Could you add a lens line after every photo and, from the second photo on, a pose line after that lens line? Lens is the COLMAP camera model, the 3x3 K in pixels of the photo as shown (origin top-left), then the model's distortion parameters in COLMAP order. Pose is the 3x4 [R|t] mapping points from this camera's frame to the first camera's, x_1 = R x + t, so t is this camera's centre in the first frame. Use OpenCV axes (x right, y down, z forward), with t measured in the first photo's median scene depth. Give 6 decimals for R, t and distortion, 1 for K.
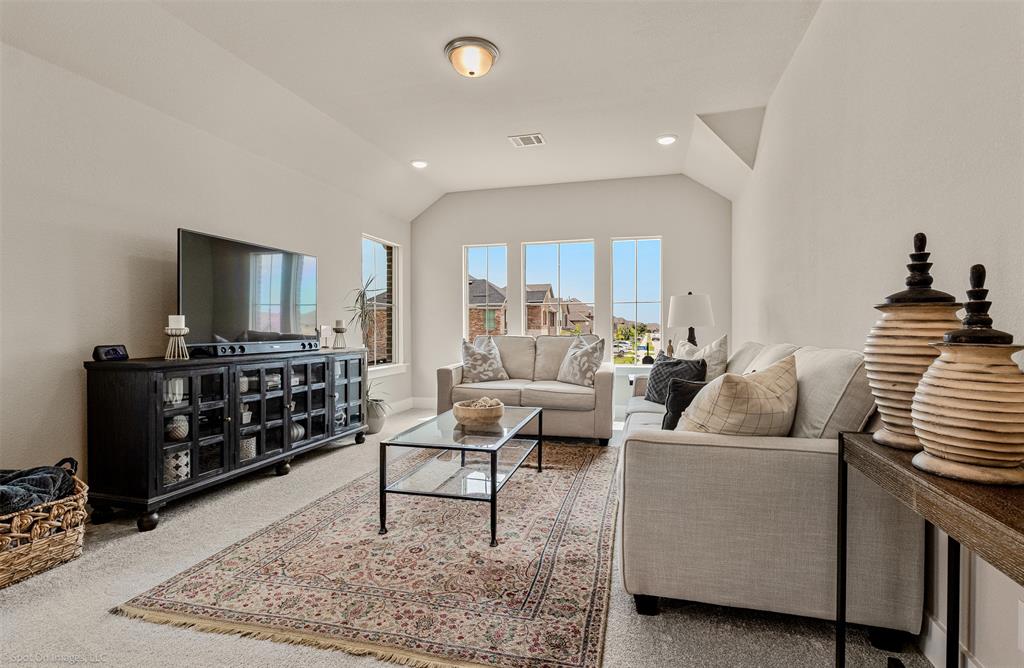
lens RADIAL K [[488.4, 0, 512.6], [0, 488.4, 332.6], [0, 0, 1]] dist [0.000297, 0.000013]
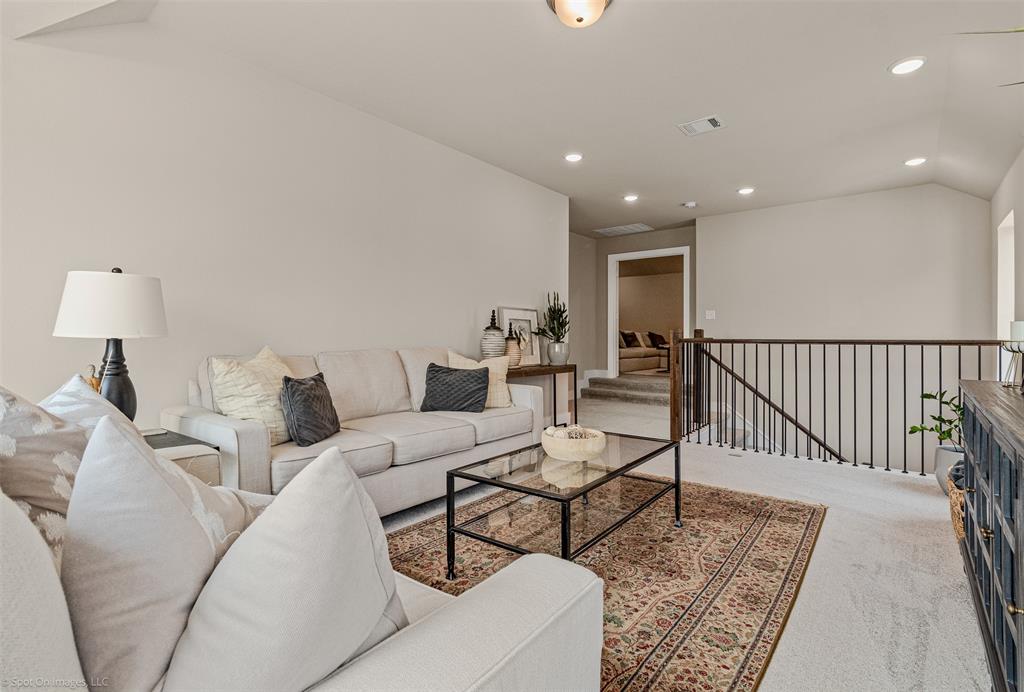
lens RADIAL K [[484.3, 0, 512.9], [0, 484.3, 338.7], [0, 0, 1]] dist [0.003845, 0.000523]
pose [[-0.916718, -0.009479, 0.399423, -0.337090], [-0.005552, 0.999924, 0.010989, -0.016662], [-0.399497, 0.007857, -0.916701, 2.023147]]
